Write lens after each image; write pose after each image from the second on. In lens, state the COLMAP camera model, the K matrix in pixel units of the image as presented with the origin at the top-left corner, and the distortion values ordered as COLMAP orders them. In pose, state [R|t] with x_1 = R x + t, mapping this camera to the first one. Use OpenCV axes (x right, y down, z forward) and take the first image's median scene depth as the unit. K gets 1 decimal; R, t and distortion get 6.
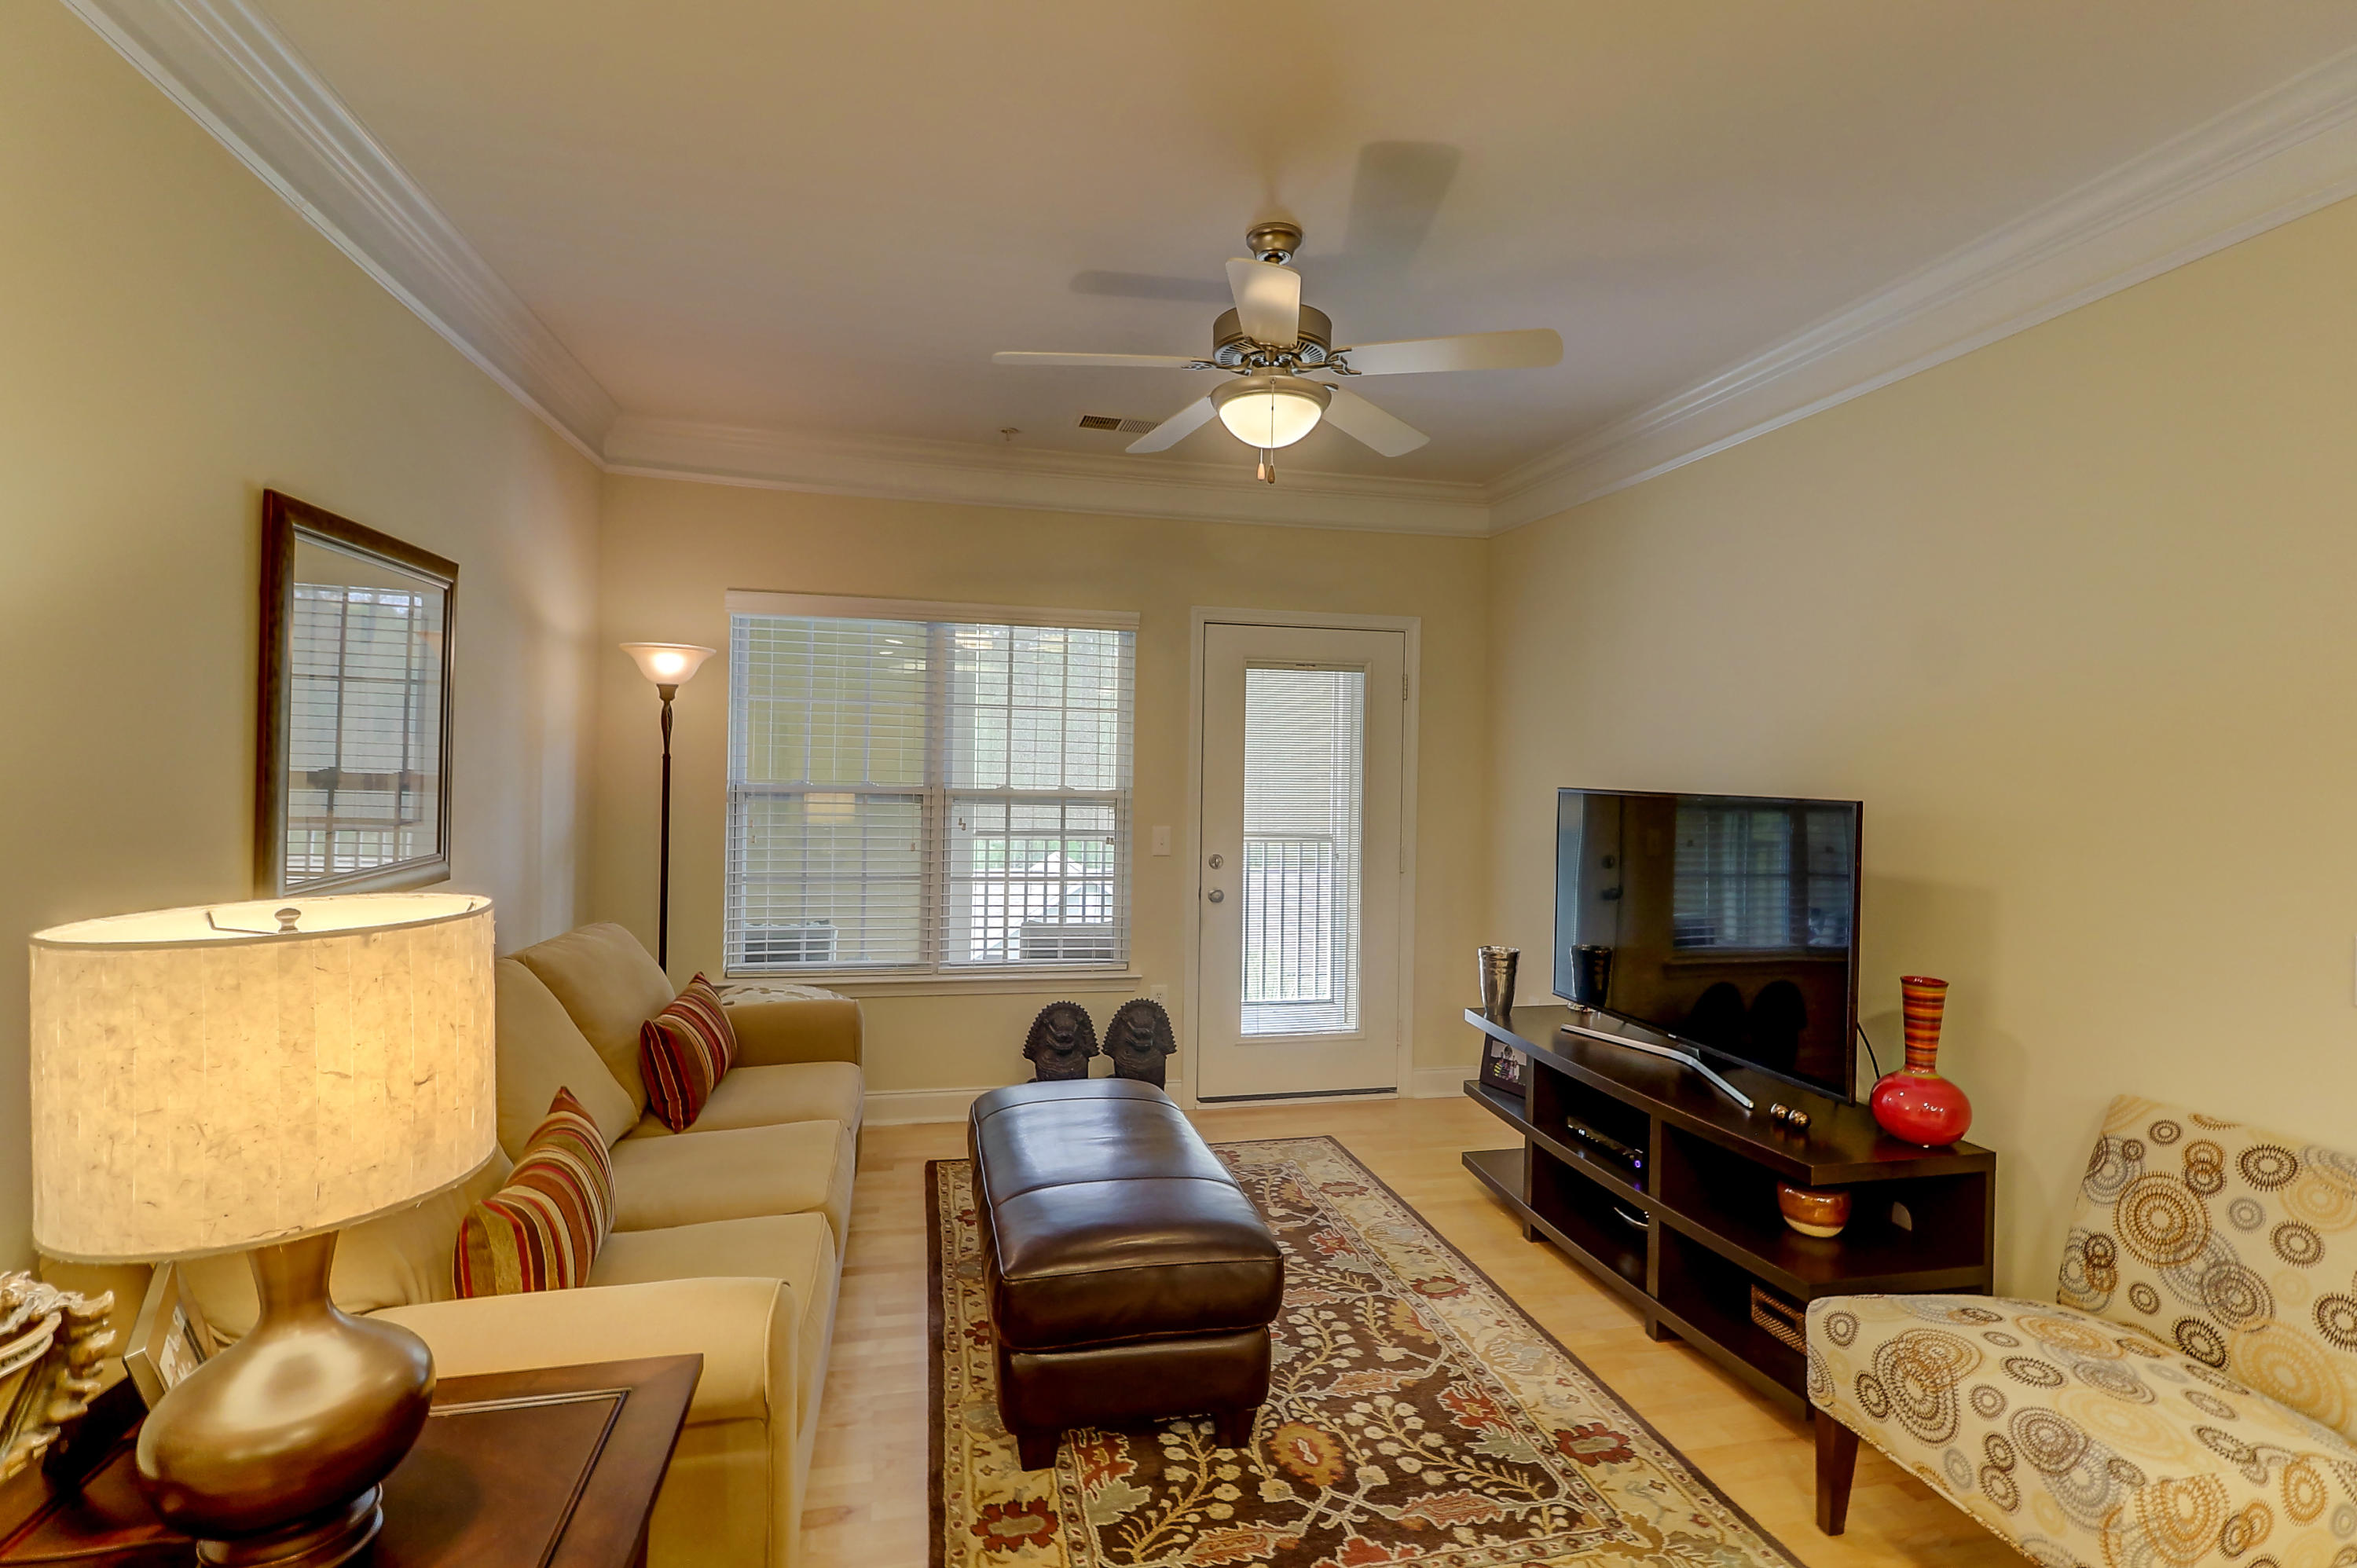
lens RADIAL K [[1083.1, 0, 1171.4], [0, 1083.1, 771.1], [0, 0, 1]] dist [0.009374, -0.005411]
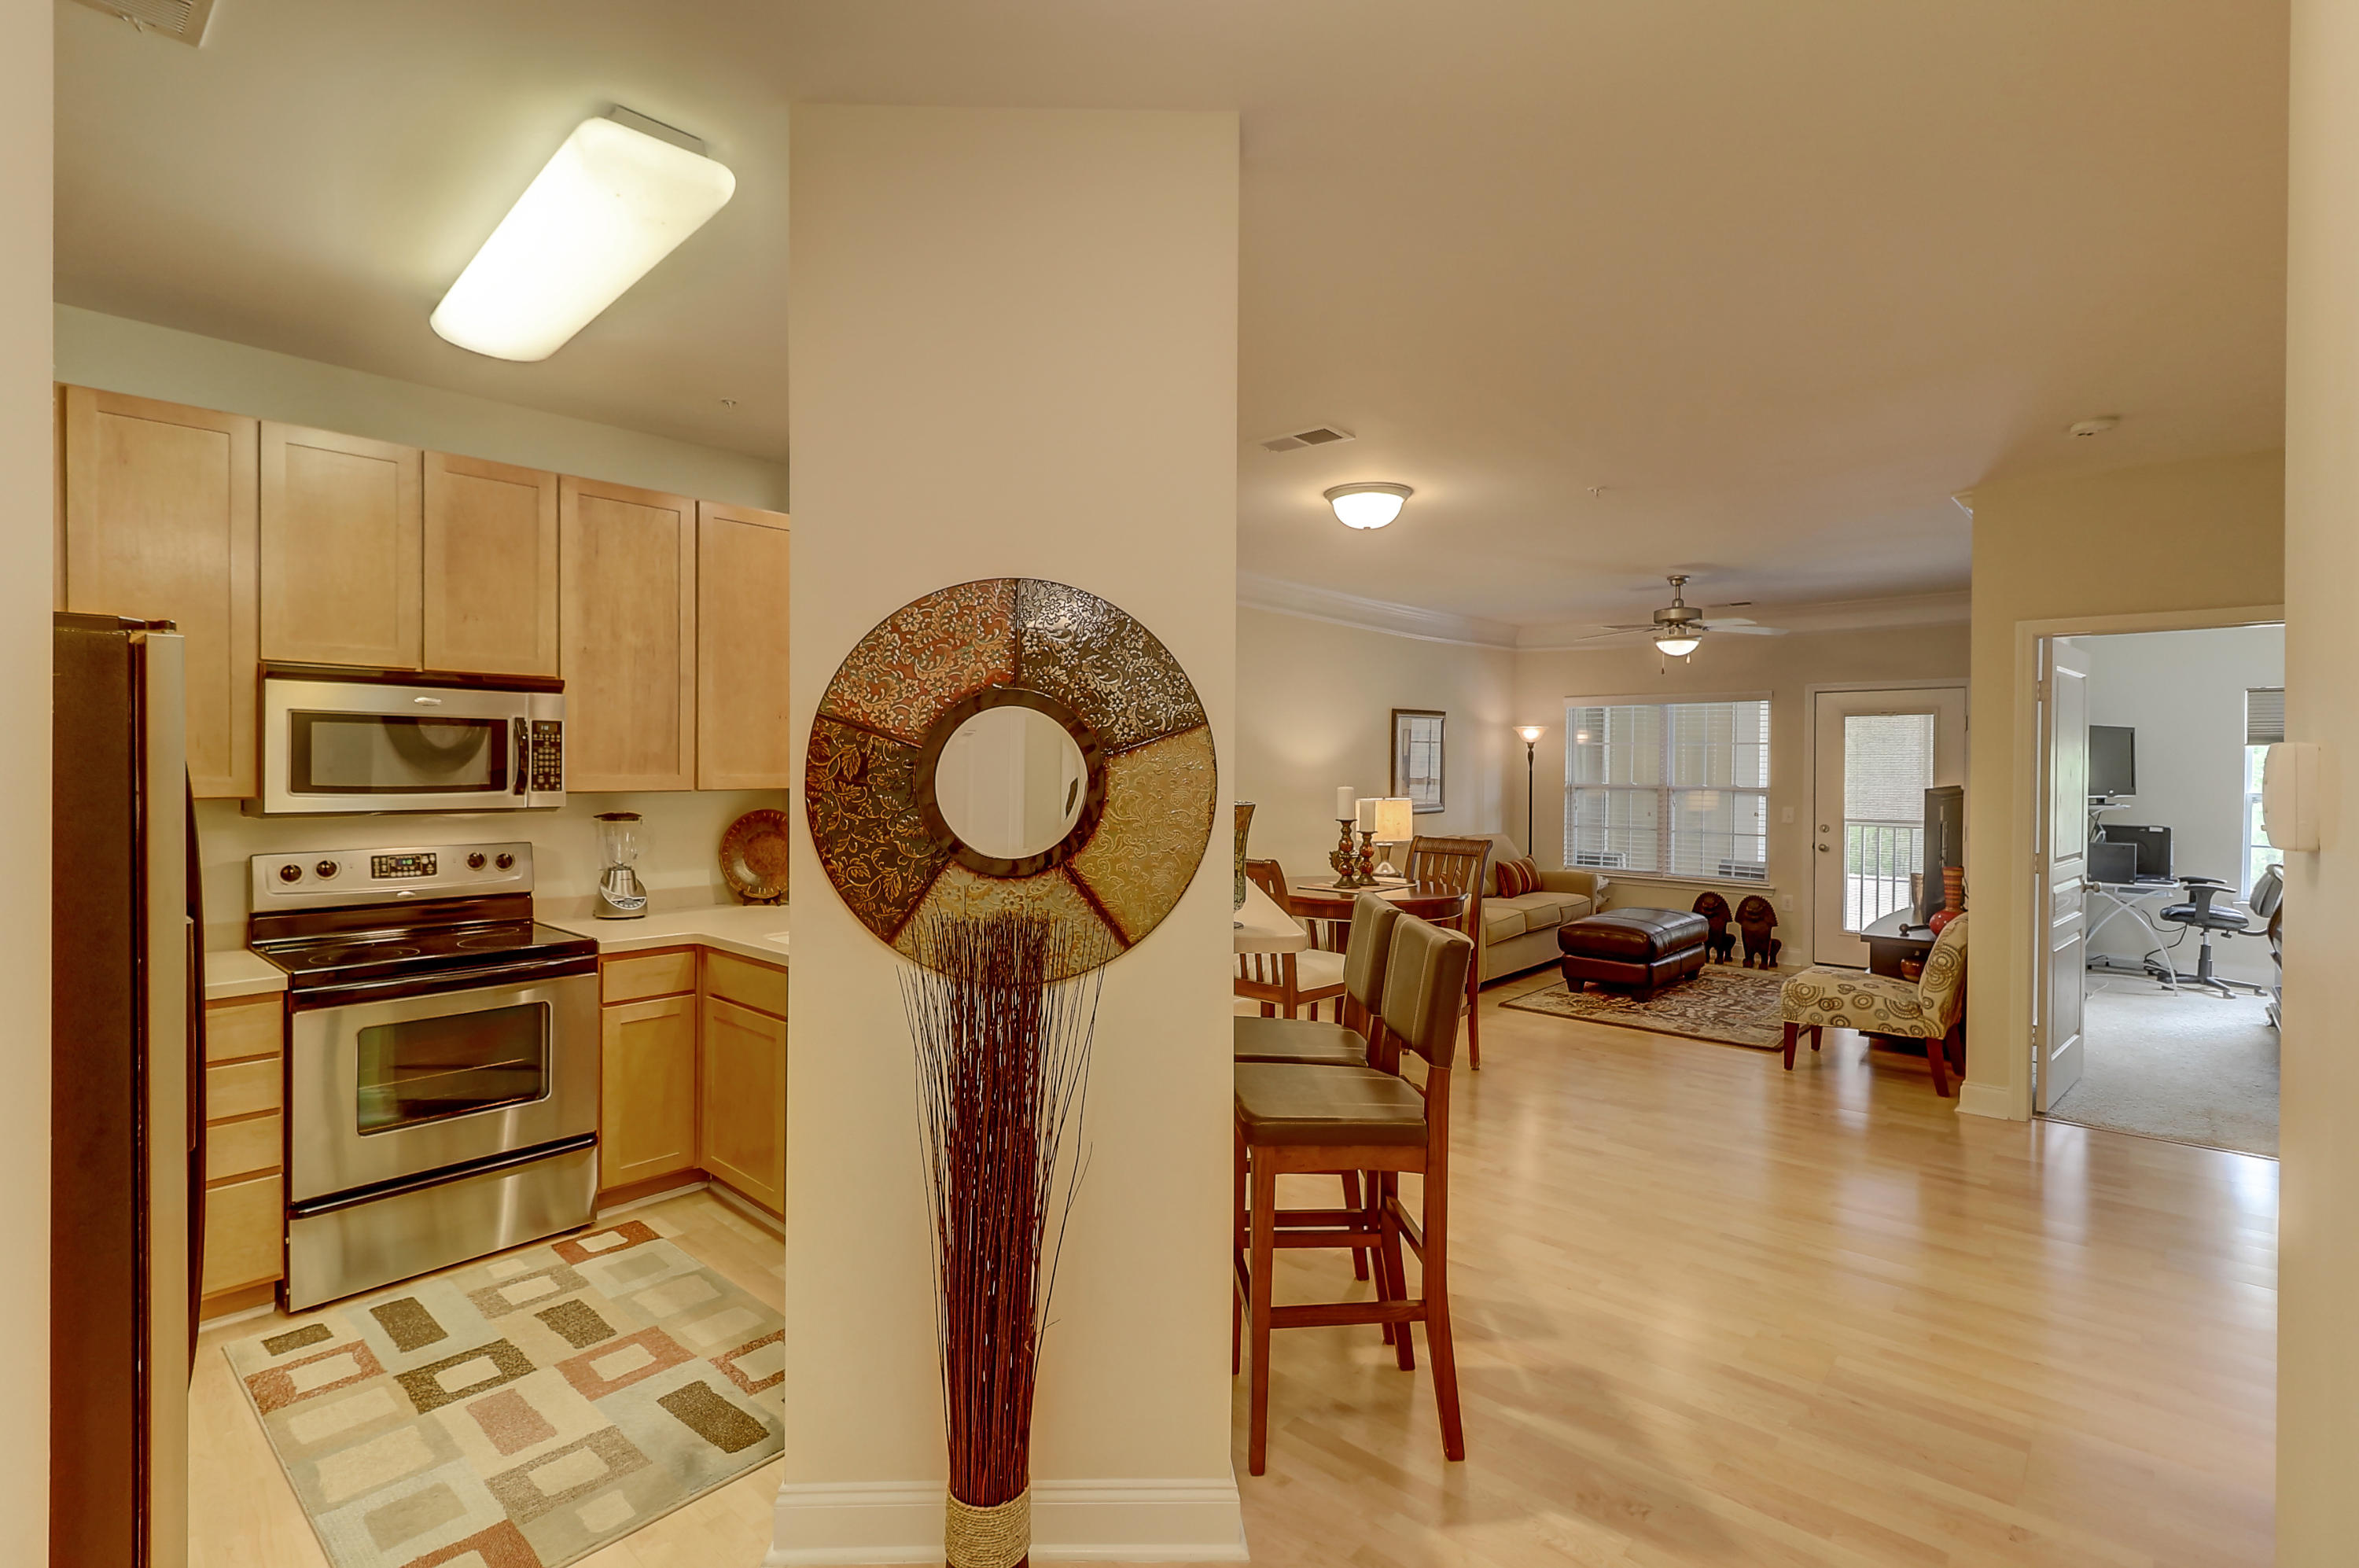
lens RADIAL K [[1084.1, 0, 1168.5], [0, 1084.1, 768.4], [0, 0, 1]] dist [0.009374, -0.005411]
pose [[0.572422, -0.009859, -0.819900, 1.569348], [0.002338, 0.999943, -0.010391, 0.005374], [0.819956, 0.004031, 0.572413, -1.567702]]
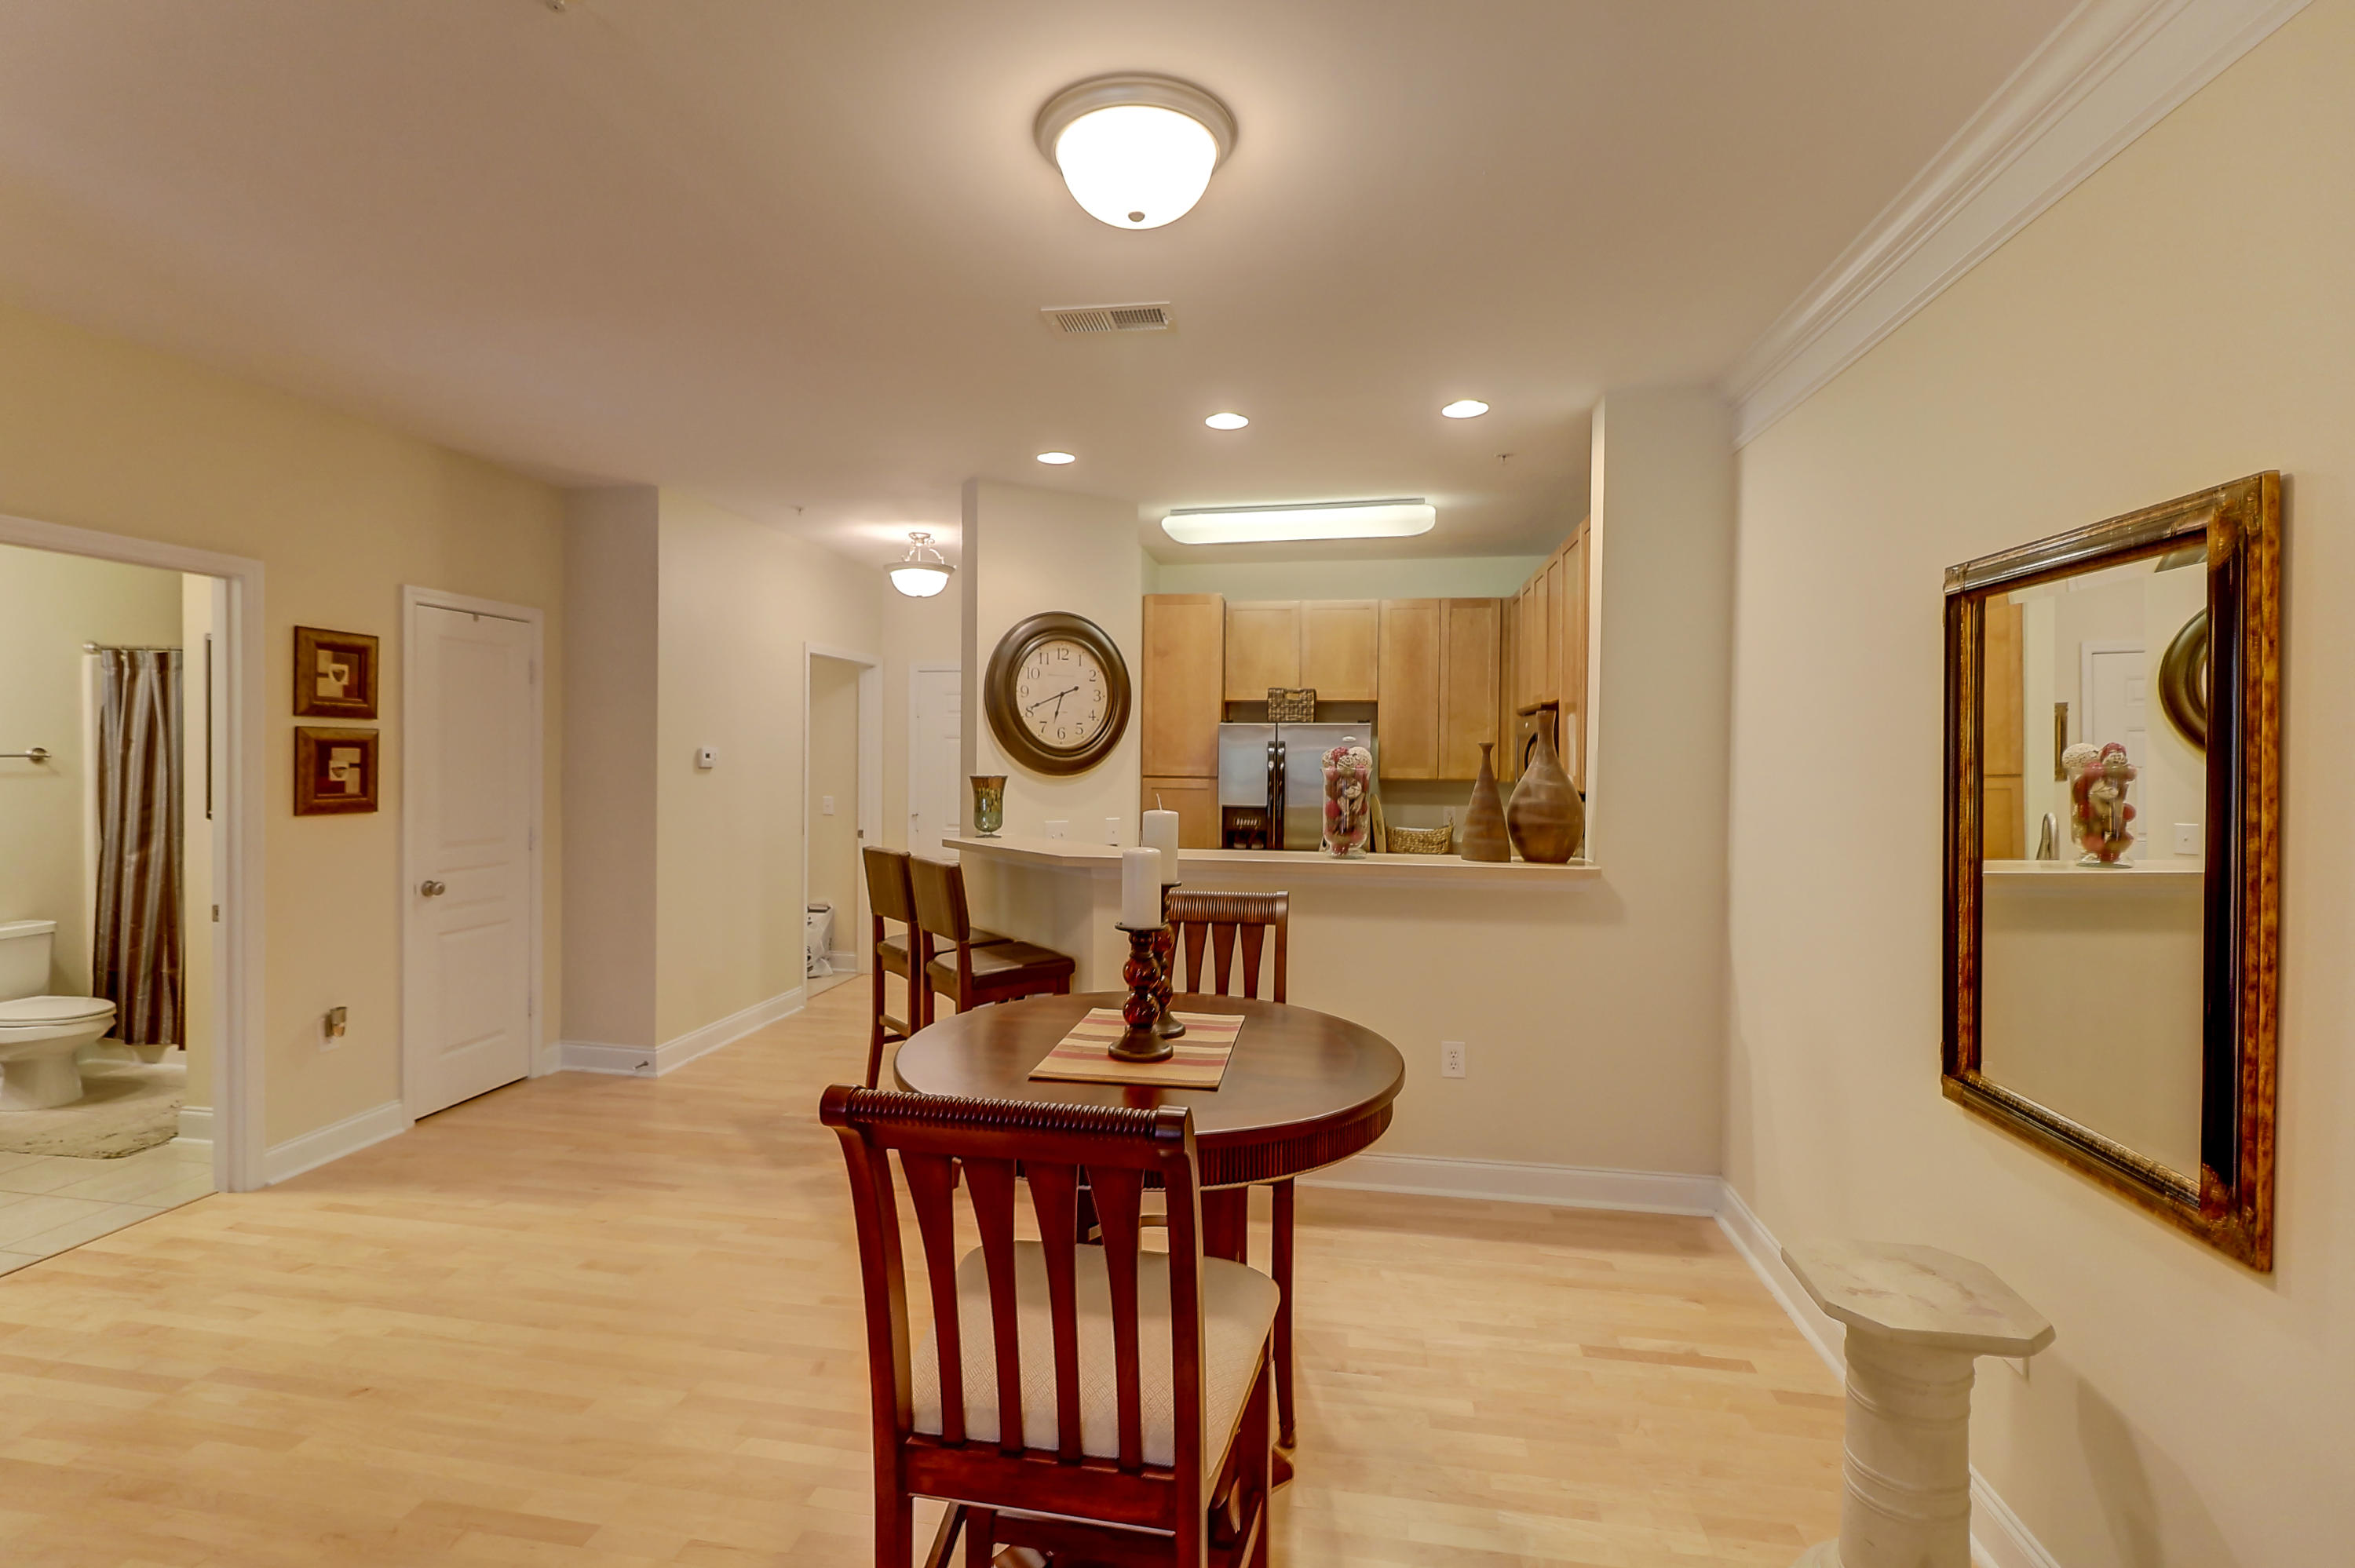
lens RADIAL K [[1082.1, 0, 1156.9], [0, 1082.1, 770.9], [0, 0, 1]] dist [0.009374, -0.005411]
pose [[-0.919454, -0.034150, 0.391712, -0.121898], [-0.027123, 0.999357, 0.023460, -0.033016], [-0.392261, 0.010946, -0.919789, 0.541253]]
